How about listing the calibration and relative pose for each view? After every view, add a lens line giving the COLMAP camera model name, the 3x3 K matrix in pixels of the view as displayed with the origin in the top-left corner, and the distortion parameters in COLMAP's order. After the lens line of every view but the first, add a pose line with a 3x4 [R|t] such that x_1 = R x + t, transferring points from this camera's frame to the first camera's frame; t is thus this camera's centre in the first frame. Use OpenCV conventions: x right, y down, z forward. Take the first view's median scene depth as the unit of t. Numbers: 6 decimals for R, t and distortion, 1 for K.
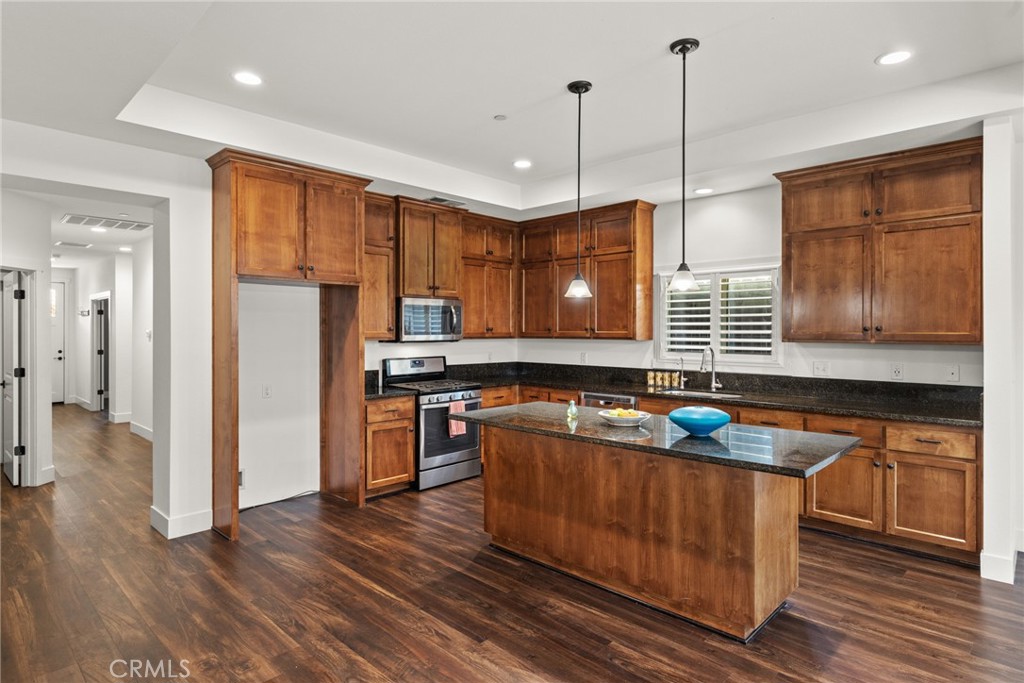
lens RADIAL K [[564.7, 0, 516.2], [0, 564.7, 327.2], [0, 0, 1]] dist [0.000827, 0.000971]
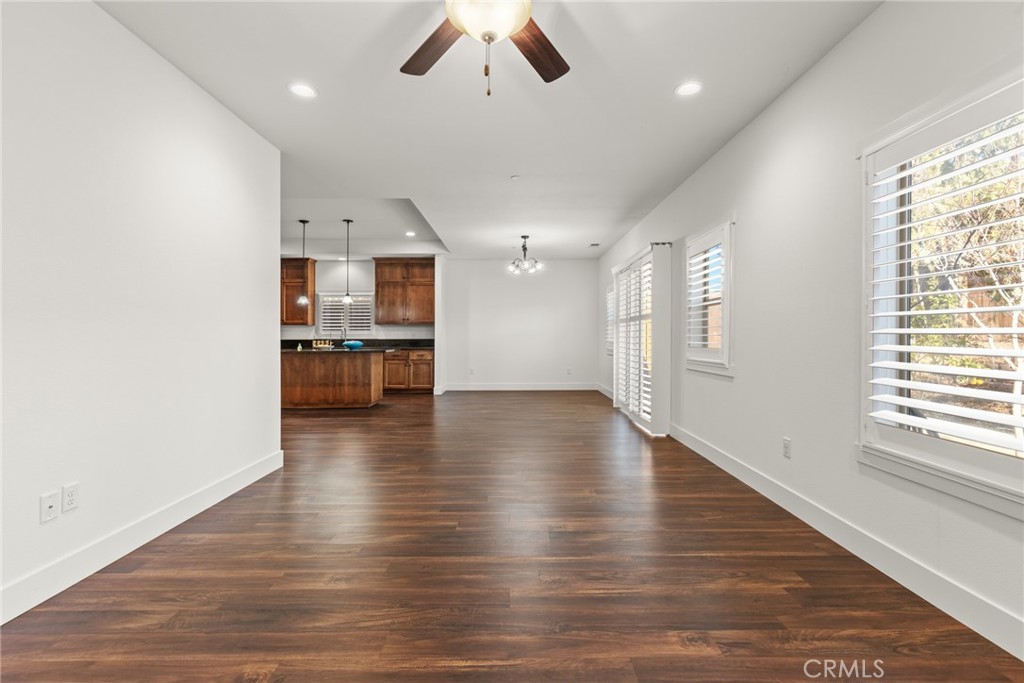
lens RADIAL K [[466.8, 0, 513.3], [0, 466.8, 331.3], [0, 0, 1]] dist [0.001739, 0.000159]
pose [[0.726905, 0.005961, 0.686713, -0.587205], [-0.001335, 0.999973, -0.007268, 0.080447], [-0.686737, 0.004366, 0.726893, -1.078388]]
